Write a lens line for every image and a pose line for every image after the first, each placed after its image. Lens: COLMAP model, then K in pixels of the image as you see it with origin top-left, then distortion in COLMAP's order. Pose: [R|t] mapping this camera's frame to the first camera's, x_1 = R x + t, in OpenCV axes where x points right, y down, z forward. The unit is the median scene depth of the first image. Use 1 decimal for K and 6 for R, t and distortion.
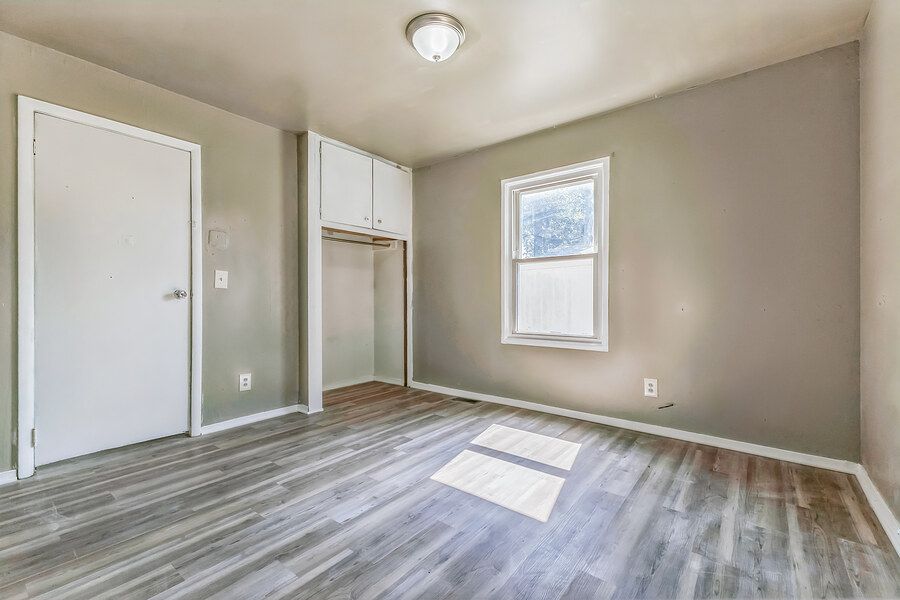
lens RADIAL K [[389.9, 0, 446.4], [0, 389.9, 297.3], [0, 0, 1]] dist [0.009388, -0.003433]
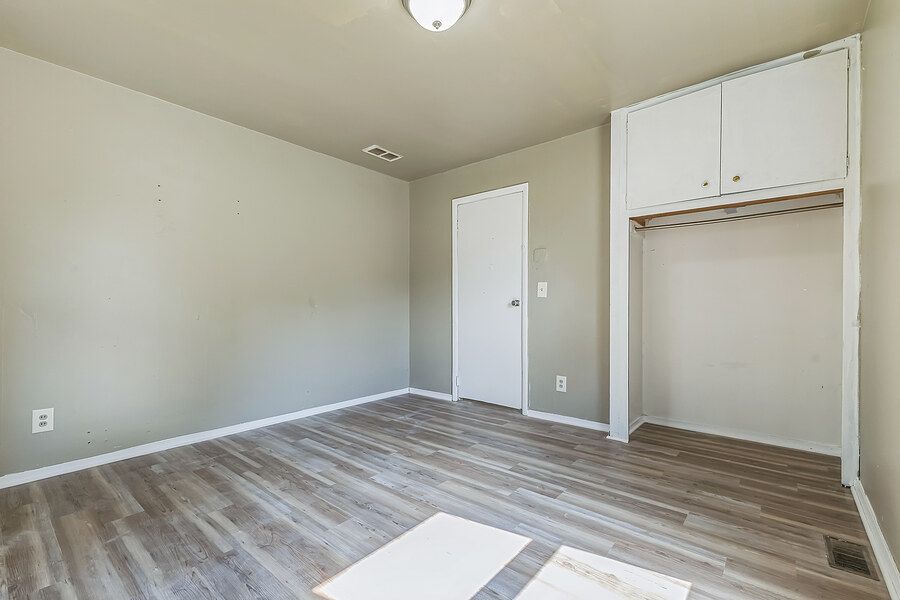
lens RADIAL K [[389.9, 0, 447.0], [0, 389.9, 308.4], [0, 0, 1]] dist [0.009388, -0.003433]
pose [[-0.027218, 0.005318, -0.999615, 0.674200], [0.006281, 0.999967, 0.005149, 0.001734], [0.999610, -0.006138, -0.027250, 0.847641]]
